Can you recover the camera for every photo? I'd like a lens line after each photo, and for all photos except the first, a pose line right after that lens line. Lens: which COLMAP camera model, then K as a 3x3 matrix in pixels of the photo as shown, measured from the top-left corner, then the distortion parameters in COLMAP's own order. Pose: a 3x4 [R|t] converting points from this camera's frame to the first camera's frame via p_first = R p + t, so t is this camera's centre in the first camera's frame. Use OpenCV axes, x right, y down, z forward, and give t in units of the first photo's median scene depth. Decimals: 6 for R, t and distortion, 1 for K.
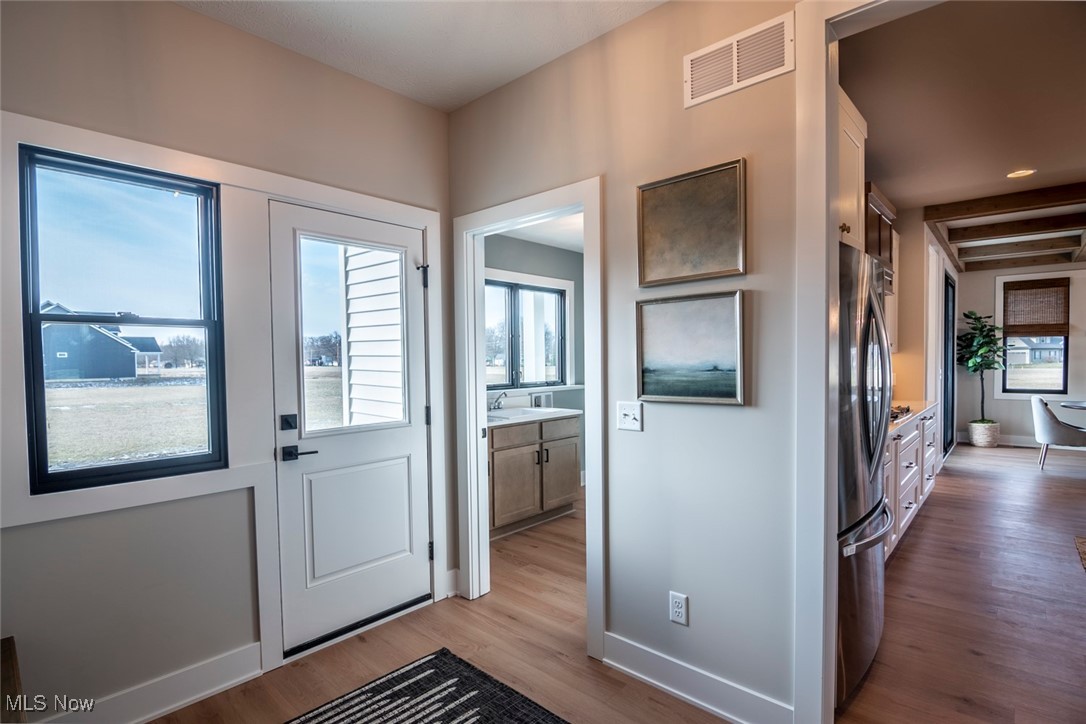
lens RADIAL K [[534.2, 0, 539.3], [0, 534.2, 374.2], [0, 0, 1]] dist [-0.017226, -0.000103]
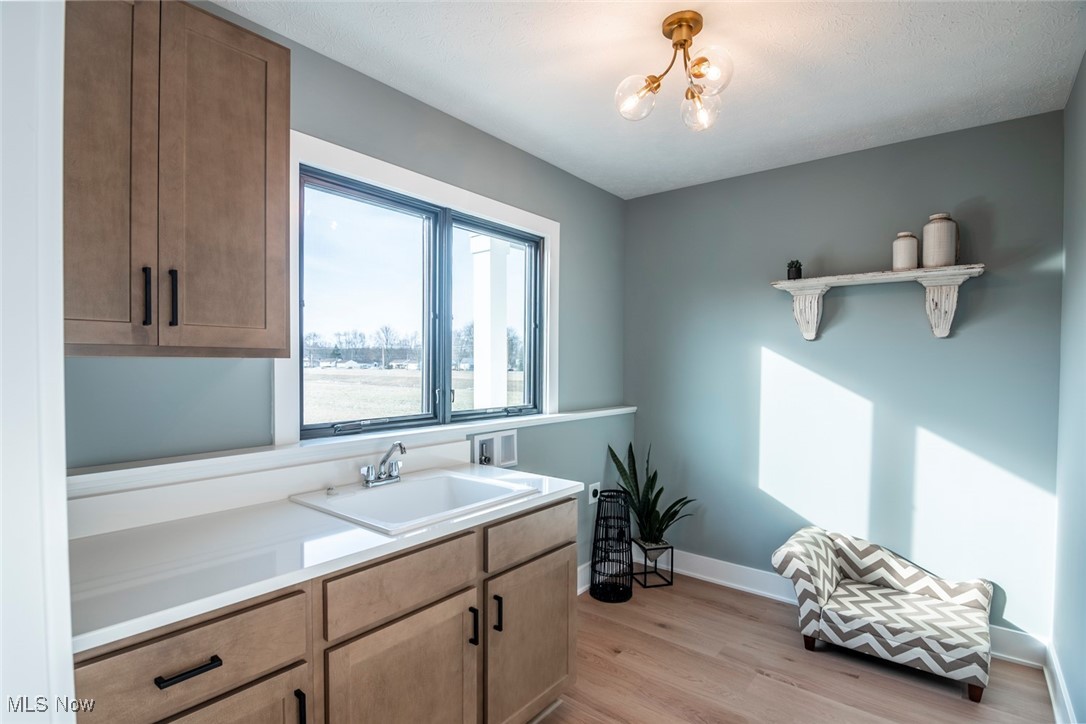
lens RADIAL K [[534.2, 0, 539.3], [0, 534.2, 374.2], [0, 0, 1]] dist [-0.017226, -0.000103]
pose [[0.997956, 0.015601, 0.061973, 0.014435], [-0.015020, 0.999839, -0.009833, -0.015522], [-0.062116, 0.008882, 0.998029, 0.512977]]
